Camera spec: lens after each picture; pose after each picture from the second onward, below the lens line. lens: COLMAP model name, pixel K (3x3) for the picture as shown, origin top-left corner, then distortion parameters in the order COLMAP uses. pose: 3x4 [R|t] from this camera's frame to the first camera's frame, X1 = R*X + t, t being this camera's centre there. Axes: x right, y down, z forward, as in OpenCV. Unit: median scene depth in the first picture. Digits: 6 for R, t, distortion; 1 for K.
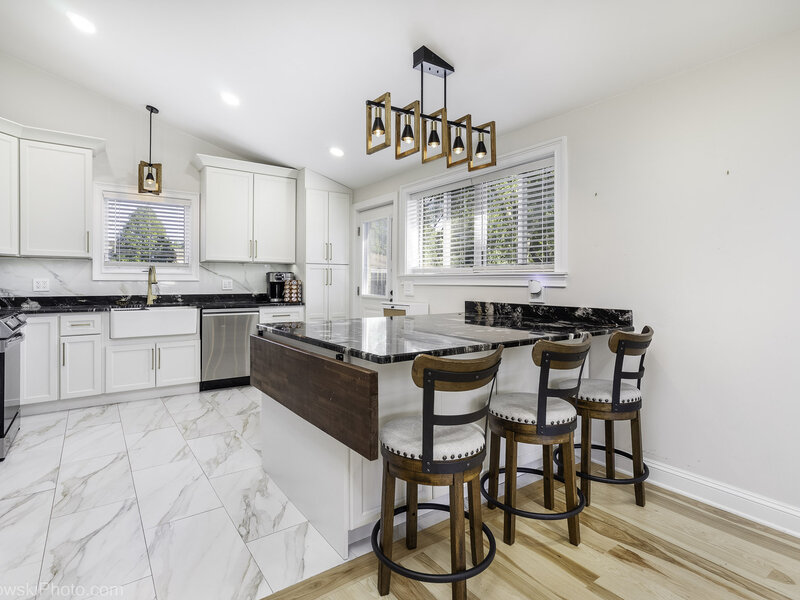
lens RADIAL K [[432.7, 0, 396.1], [0, 432.7, 297.6], [0, 0, 1]] dist [0.002613, 0.000145]
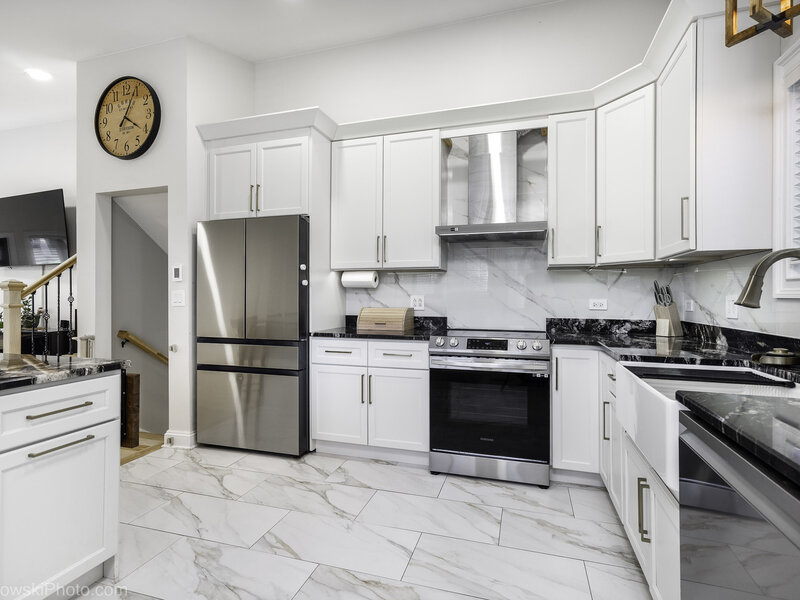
lens RADIAL K [[405.0, 0, 405.0], [0, 405.0, 296.1], [0, 0, 1]] dist [0.016333, 0.000771]
pose [[-0.795493, -0.007593, -0.605915, -0.216616], [-0.027184, 0.999362, 0.023167, -0.054851], [0.605352, 0.034900, -0.795192, 1.392498]]
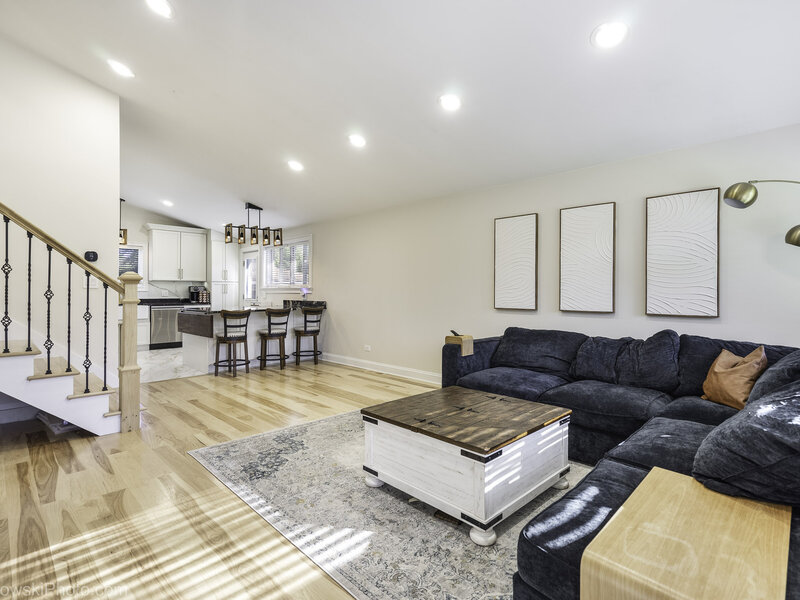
lens RADIAL K [[405.0, 0, 399.2], [0, 405.0, 294.6], [0, 0, 1]] dist [0.016333, 0.000771]
pose [[0.986141, -0.007010, 0.165762, 0.438600], [0.011257, 0.999632, -0.024692, 0.042232], [-0.165528, 0.026216, 0.985857, -1.254879]]
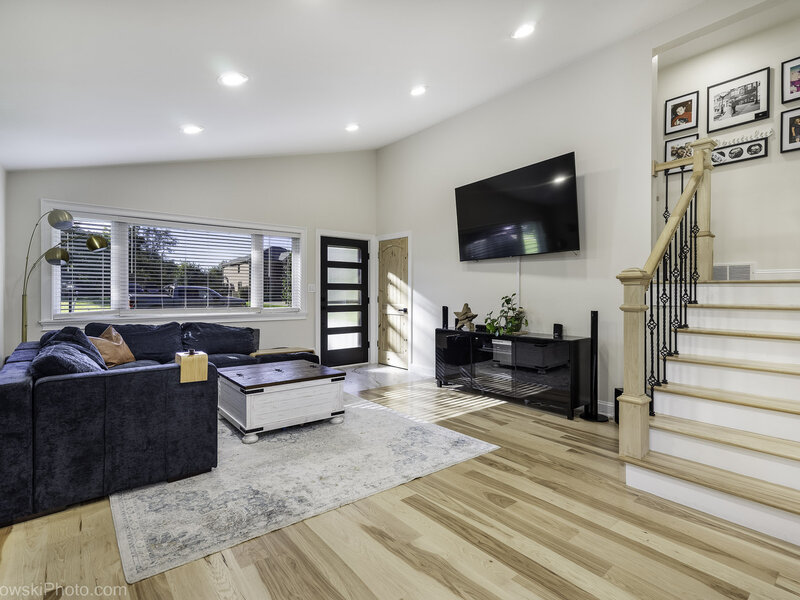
lens RADIAL K [[405.0, 0, 401.9], [0, 405.0, 294.4], [0, 0, 1]] dist [0.016333, 0.000771]
pose [[-0.997007, -0.008151, -0.076881, 0.426159], [-0.010991, 0.999270, 0.036593, -0.017404], [0.076526, 0.037329, -0.996369, 0.502505]]
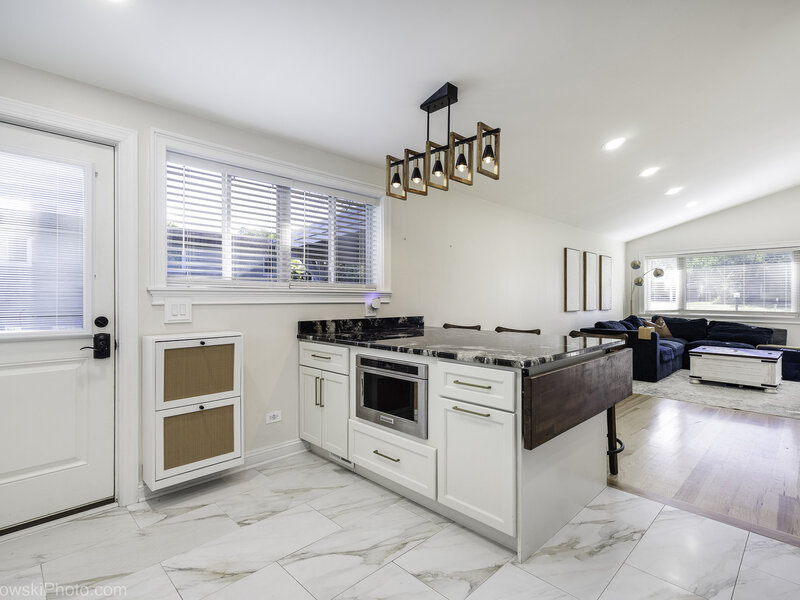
lens RADIAL K [[405.0, 0, 397.5], [0, 405.0, 298.6], [0, 0, 1]] dist [0.016333, 0.000771]
pose [[-0.168264, -0.007090, 0.985716, -0.738297], [0.029698, 0.999484, 0.012259, -0.045600], [-0.985295, 0.031337, -0.167966, 1.026456]]
